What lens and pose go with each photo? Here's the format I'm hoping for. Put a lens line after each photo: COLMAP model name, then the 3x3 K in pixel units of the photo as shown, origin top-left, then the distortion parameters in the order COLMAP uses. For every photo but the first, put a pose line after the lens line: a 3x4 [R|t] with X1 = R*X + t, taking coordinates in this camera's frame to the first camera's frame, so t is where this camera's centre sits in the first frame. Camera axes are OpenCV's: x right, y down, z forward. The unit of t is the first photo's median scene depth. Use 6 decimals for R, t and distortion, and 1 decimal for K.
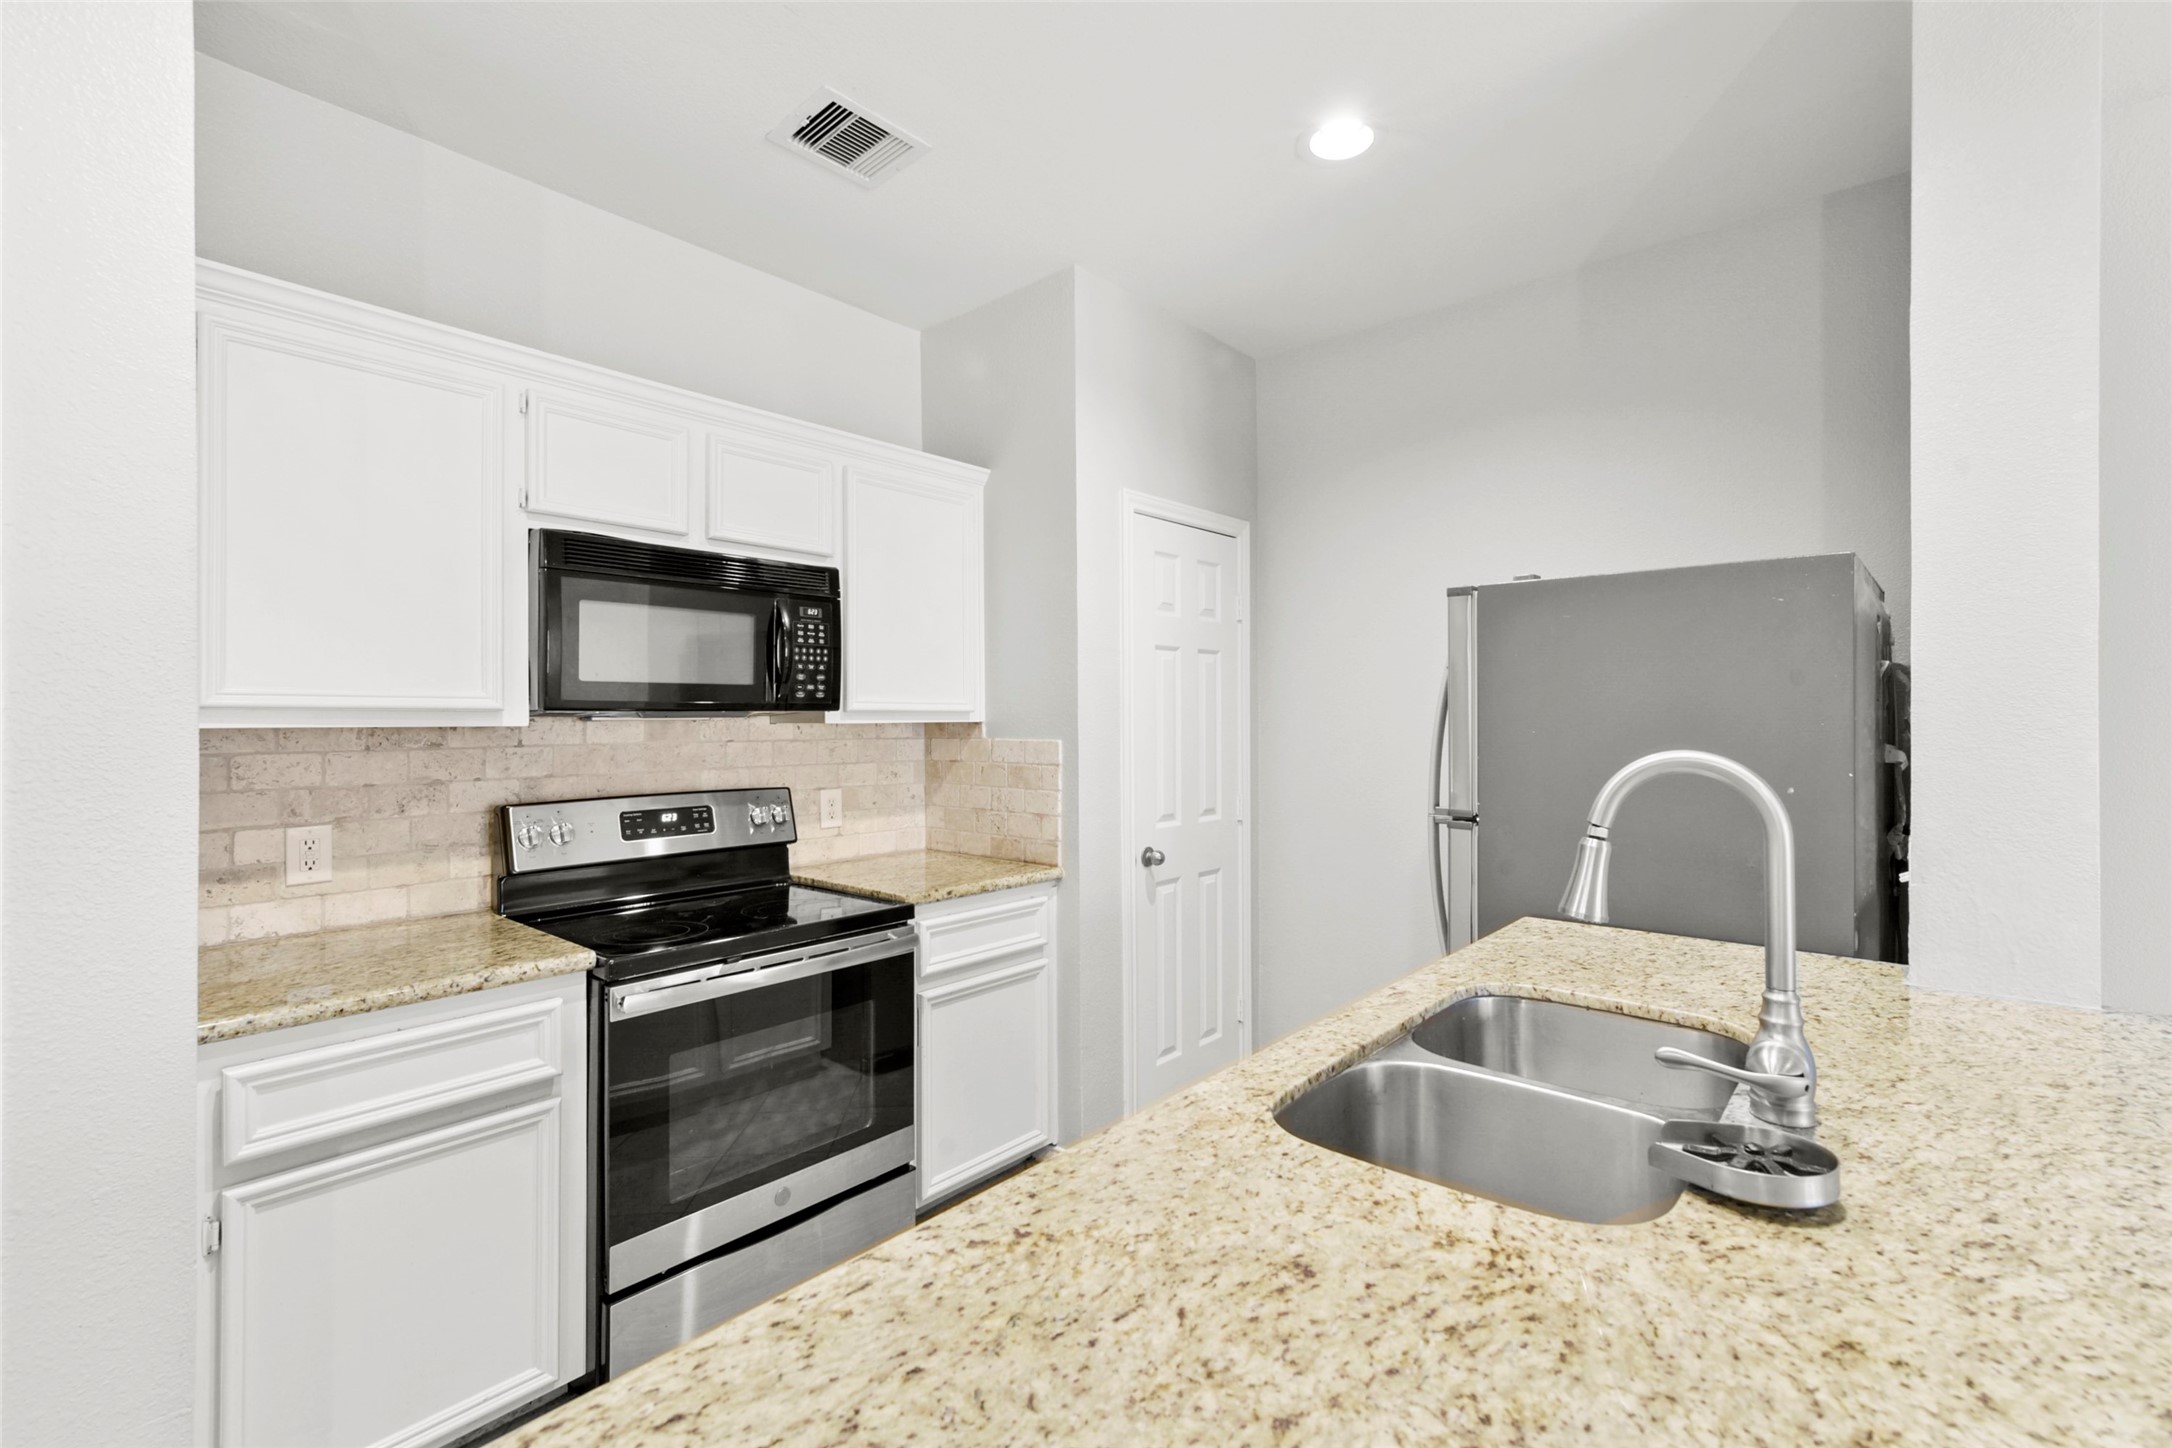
lens RADIAL K [[955.5, 0, 1098.4], [0, 955.5, 712.2], [0, 0, 1]] dist [0.008847, -0.000231]
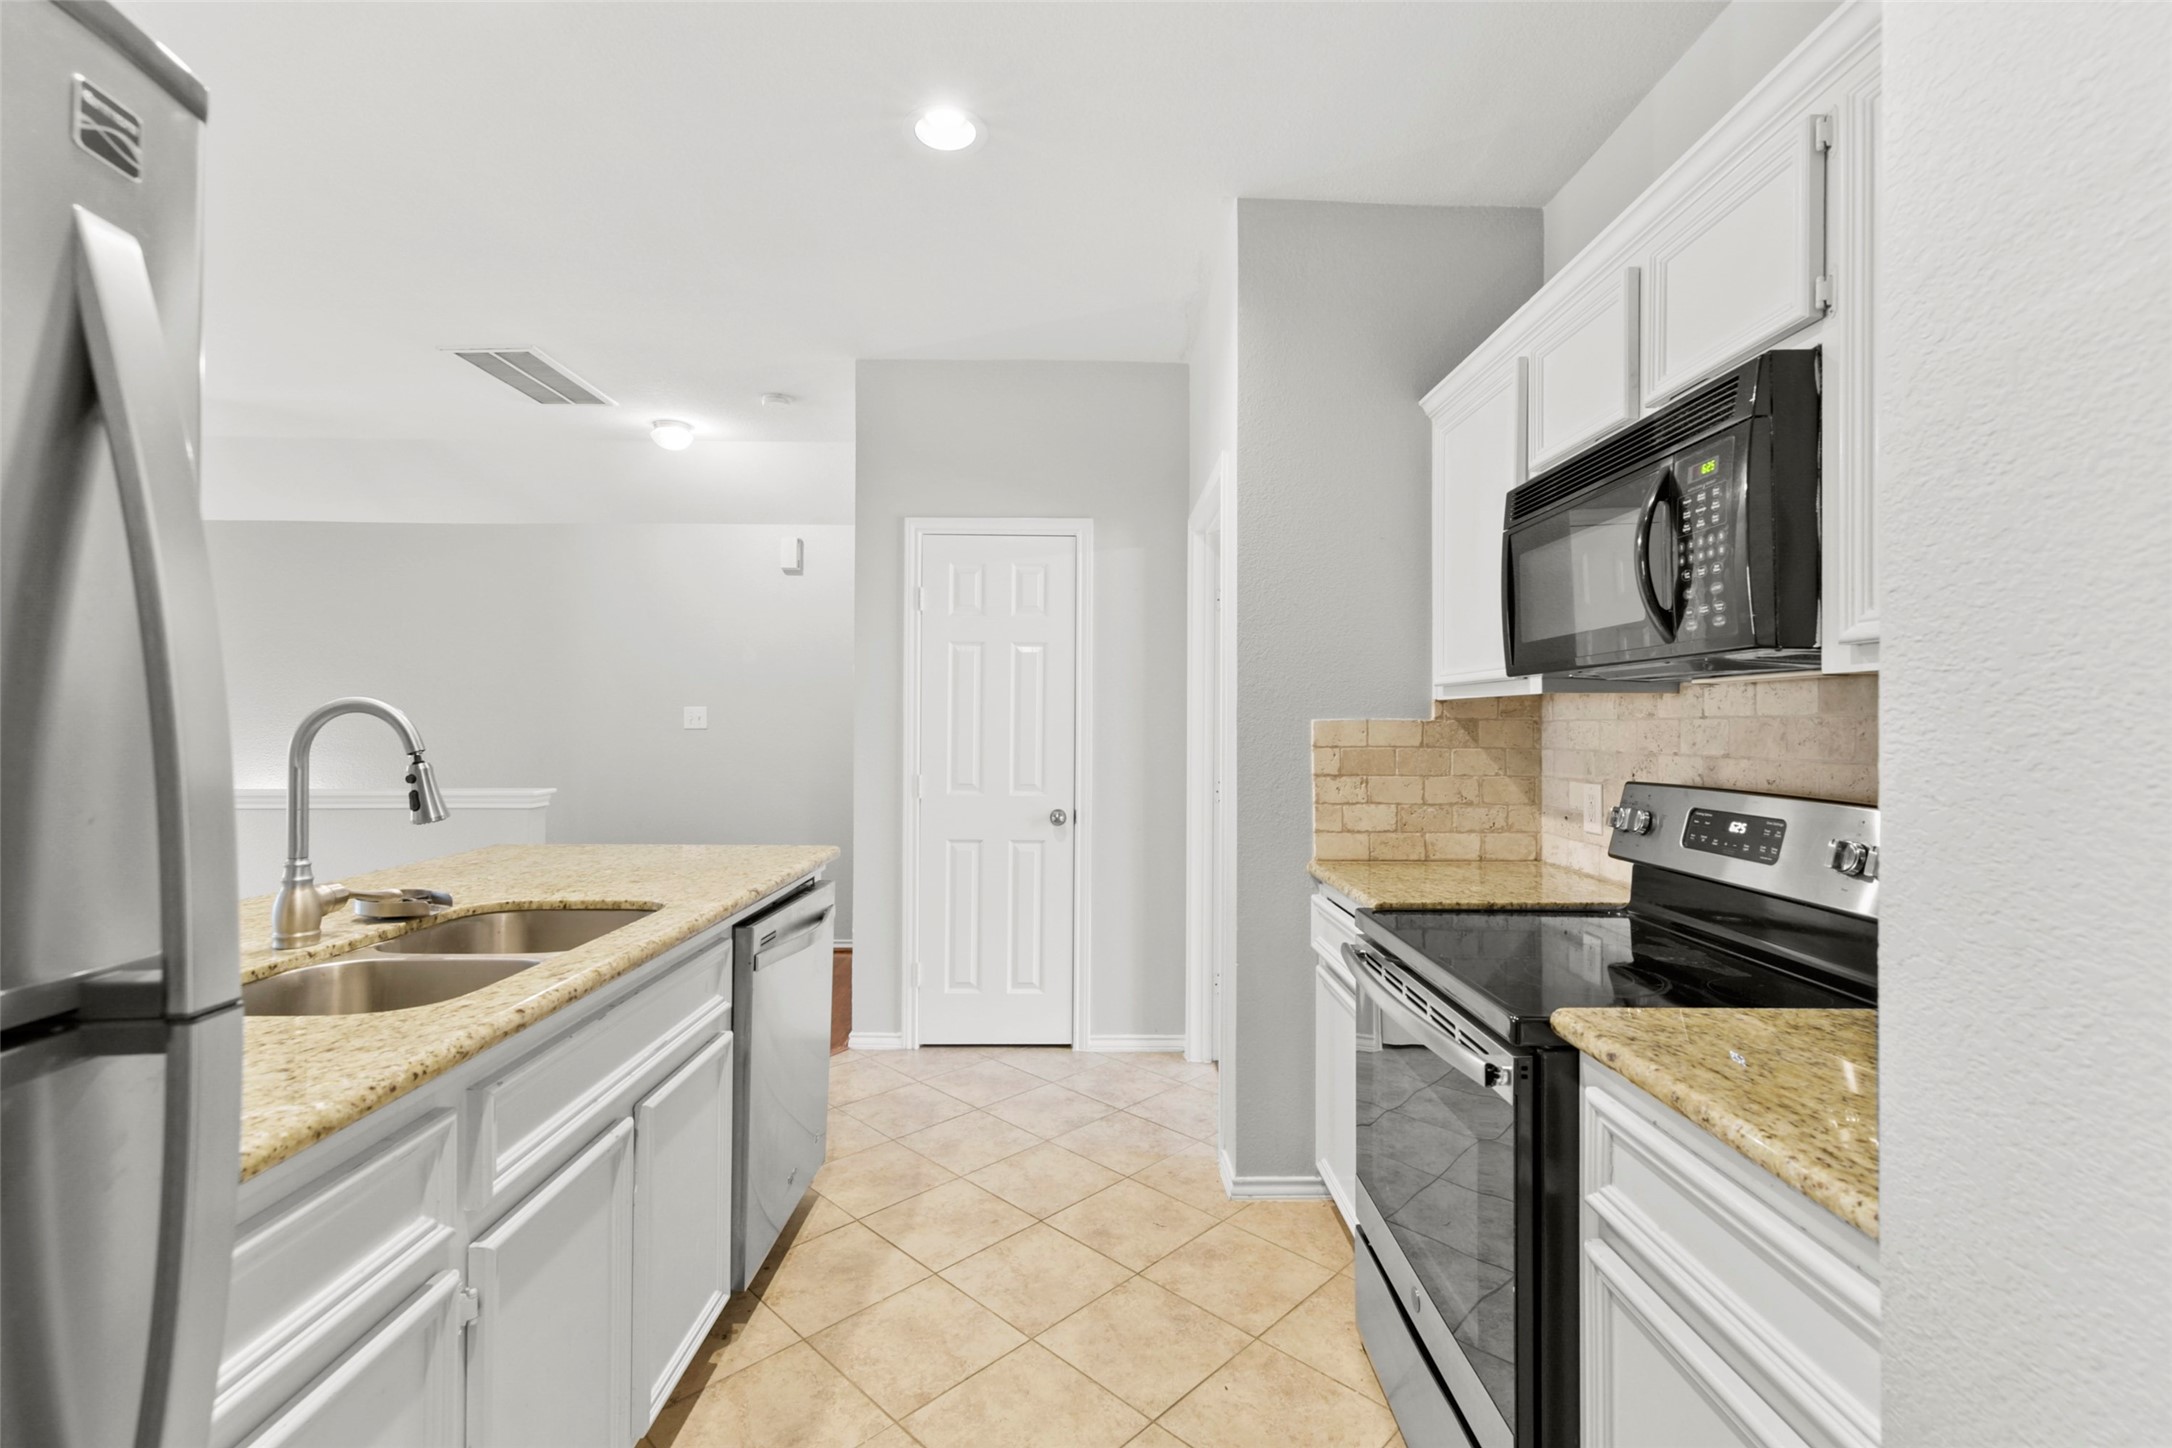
lens RADIAL K [[957.6, 0, 1097.8], [0, 957.6, 723.2], [0, 0, 1]] dist [0.009437, -0.000313]
pose [[-0.751354, 0.000896, -0.659899, 0.311294], [0.004290, 0.999985, -0.003528, 0.038086], [0.659886, -0.005482, -0.751346, 1.185914]]
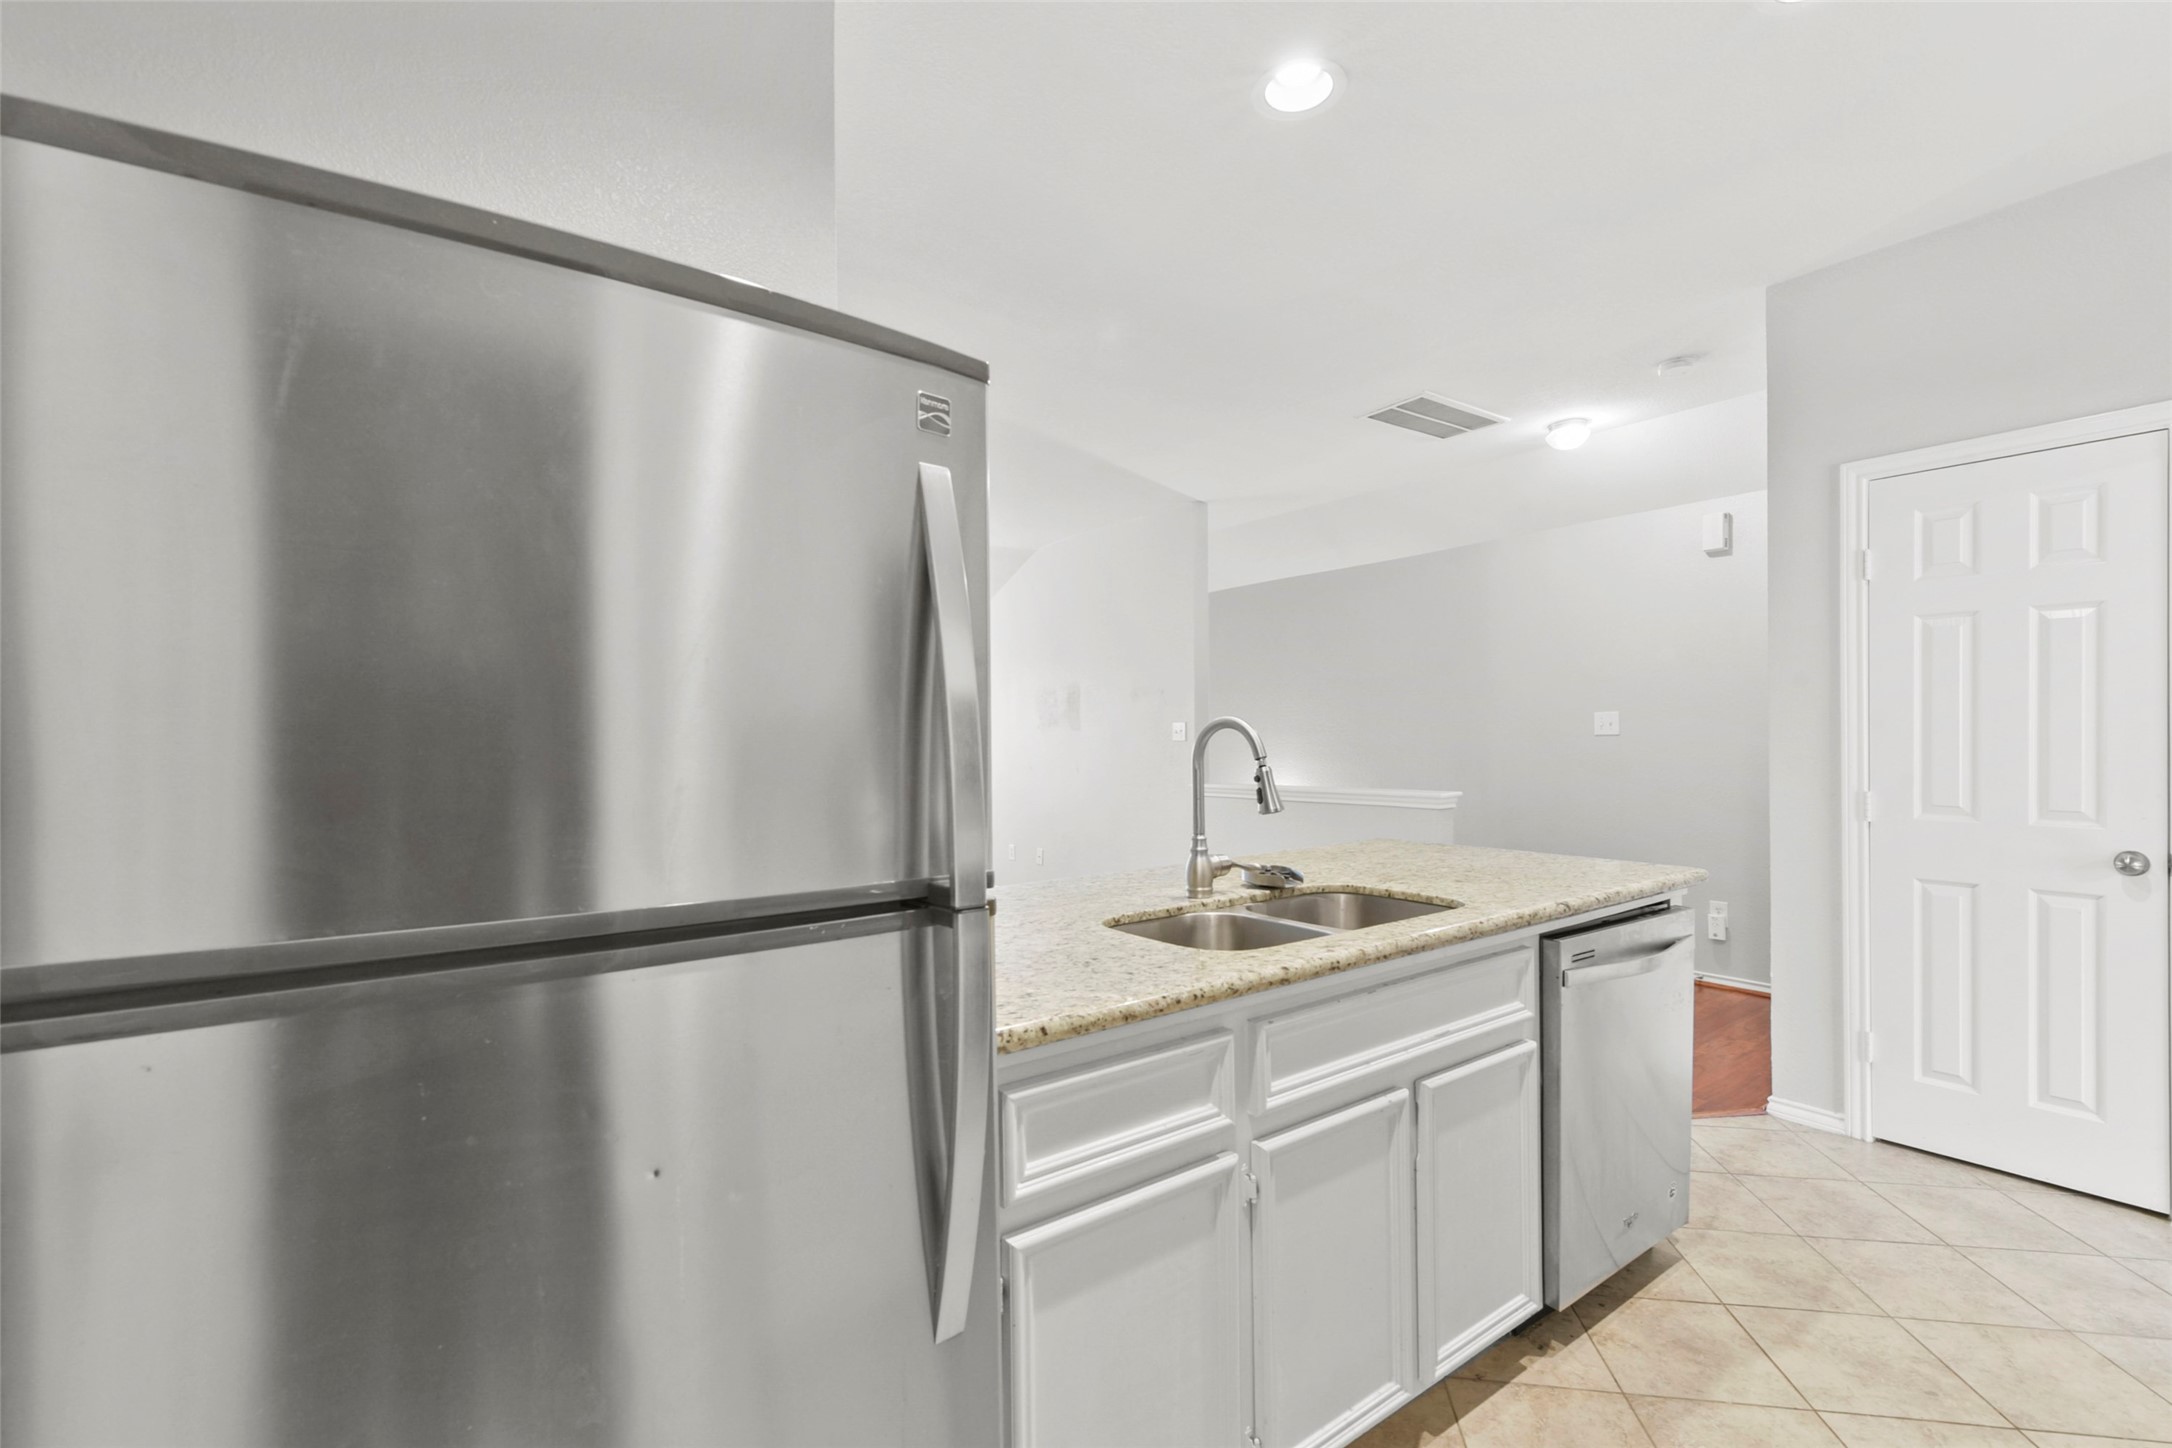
lens RADIAL K [[970.9, 0, 1089.5], [0, 970.9, 747.7], [0, 0, 1]] dist [0.012441, 0.000083]
pose [[-0.975525, 0.014873, 0.219387, 0.197507], [0.016399, 0.999852, 0.005135, 0.037482], [-0.219278, 0.008607, -0.975624, 1.244174]]
